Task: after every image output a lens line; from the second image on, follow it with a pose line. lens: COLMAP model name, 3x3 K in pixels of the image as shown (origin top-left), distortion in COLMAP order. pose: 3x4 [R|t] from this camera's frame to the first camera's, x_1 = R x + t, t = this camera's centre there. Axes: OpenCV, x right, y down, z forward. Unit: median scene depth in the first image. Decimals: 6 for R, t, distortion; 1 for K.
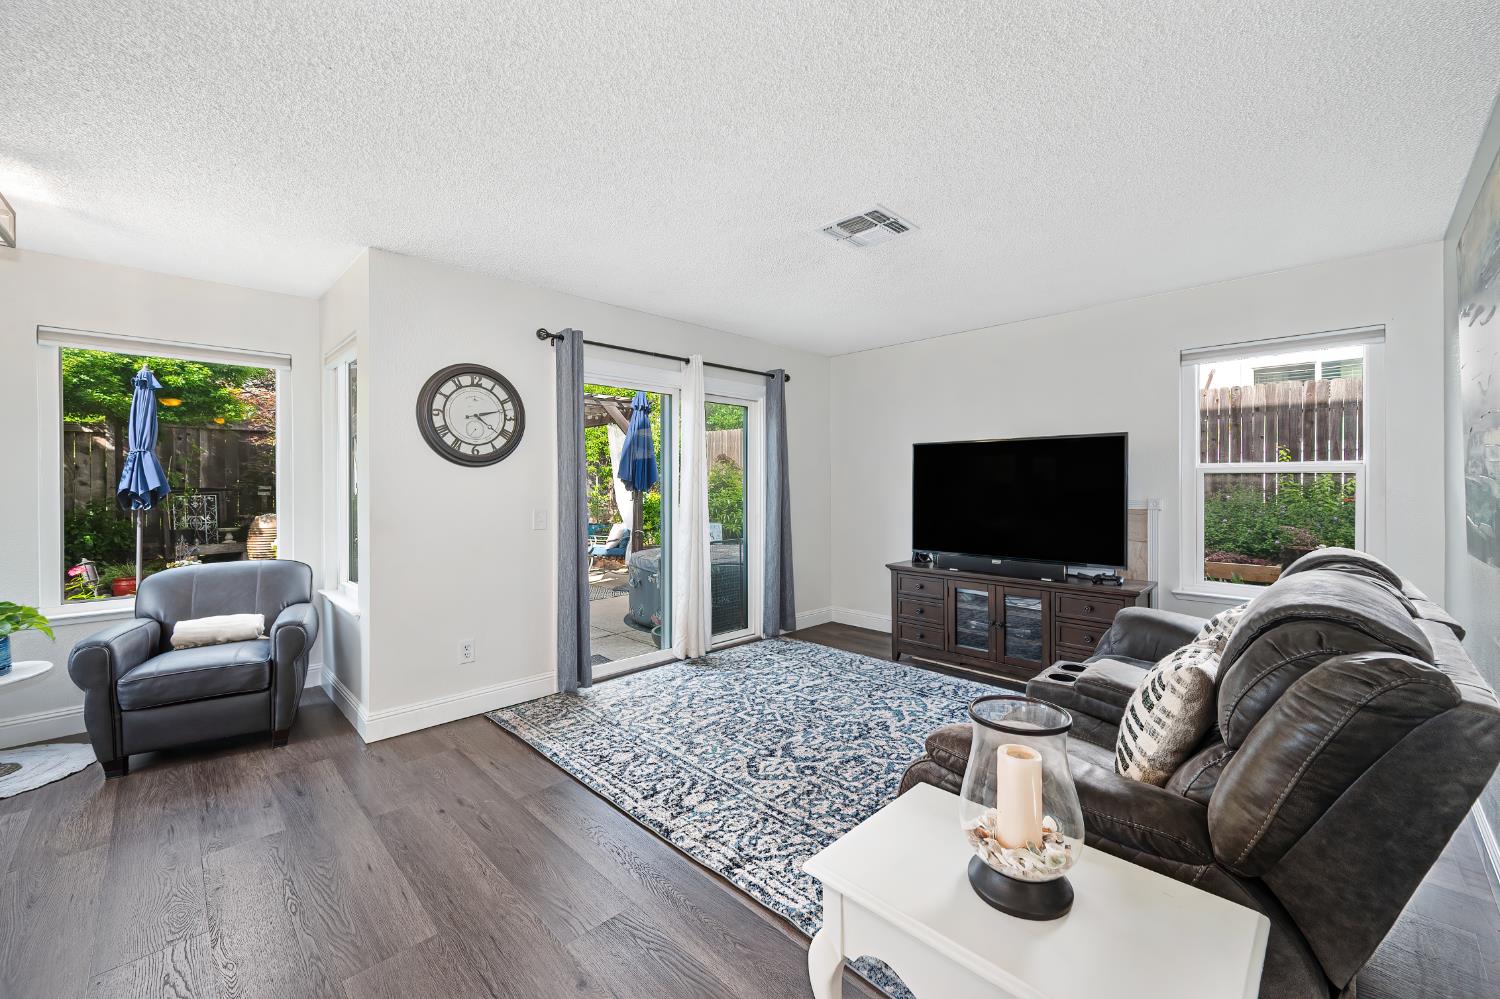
lens RADIAL K [[596.2, 0, 753.8], [0, 596.2, 483.7], [0, 0, 1]] dist [0.000702, -0.000933]
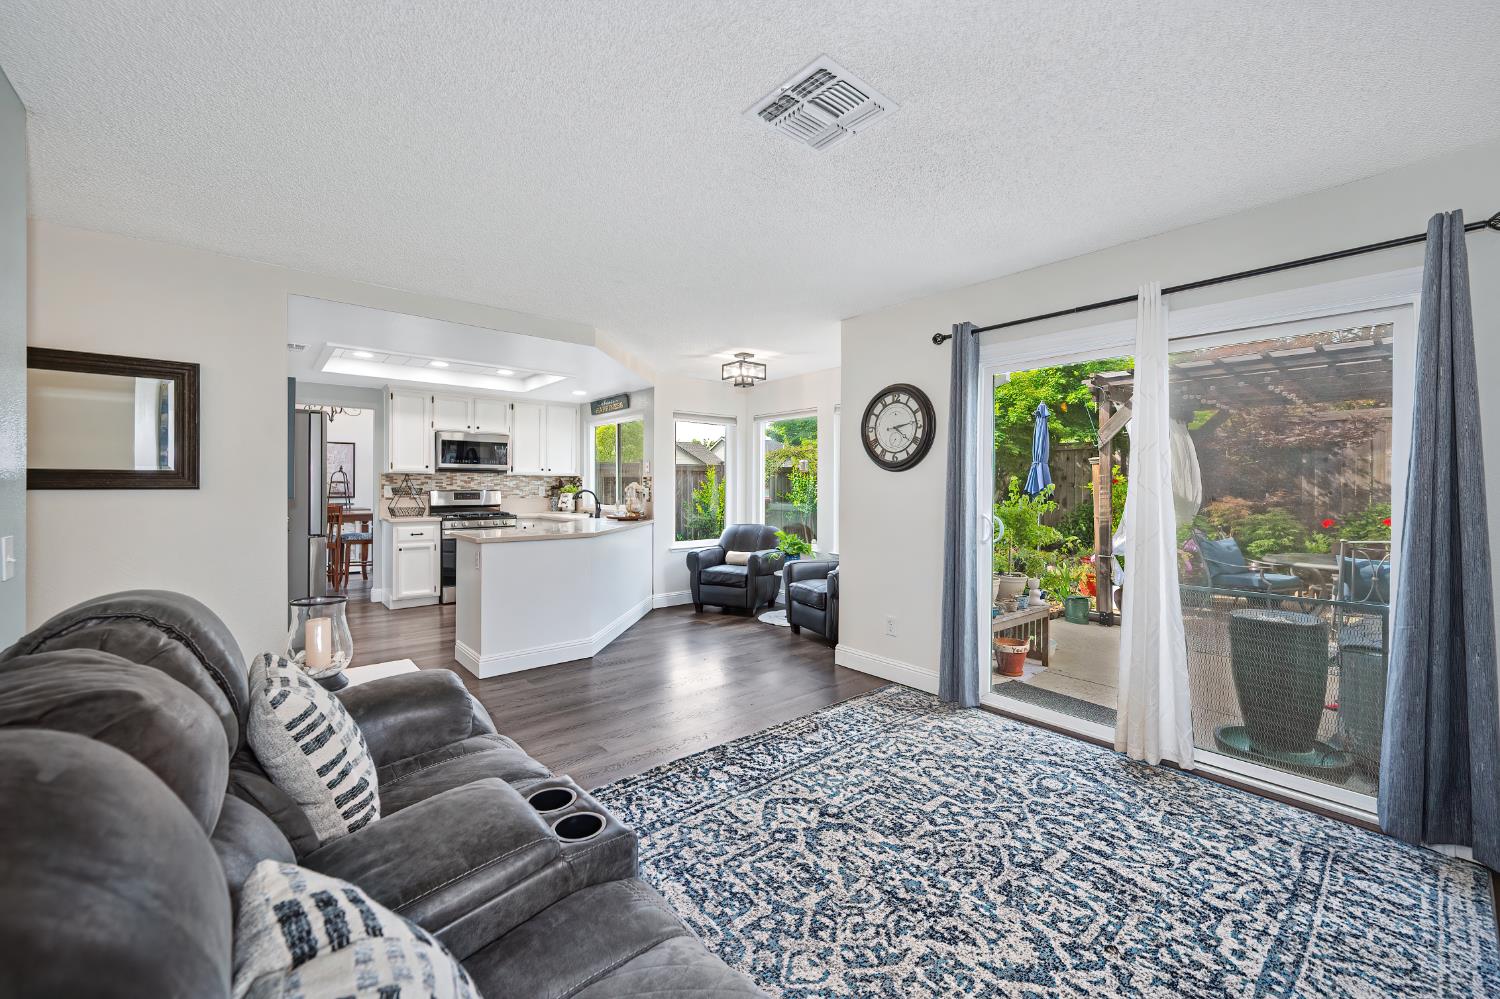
lens RADIAL K [[596.2, 0, 760.2], [0, 596.2, 492.0], [0, 0, 1]] dist [0.000702, -0.000933]
pose [[-0.072005, 0.014704, -0.997296, 0.720103], [-0.004505, 0.999876, 0.015067, -0.004539], [0.997394, 0.005578, -0.071930, 0.814263]]
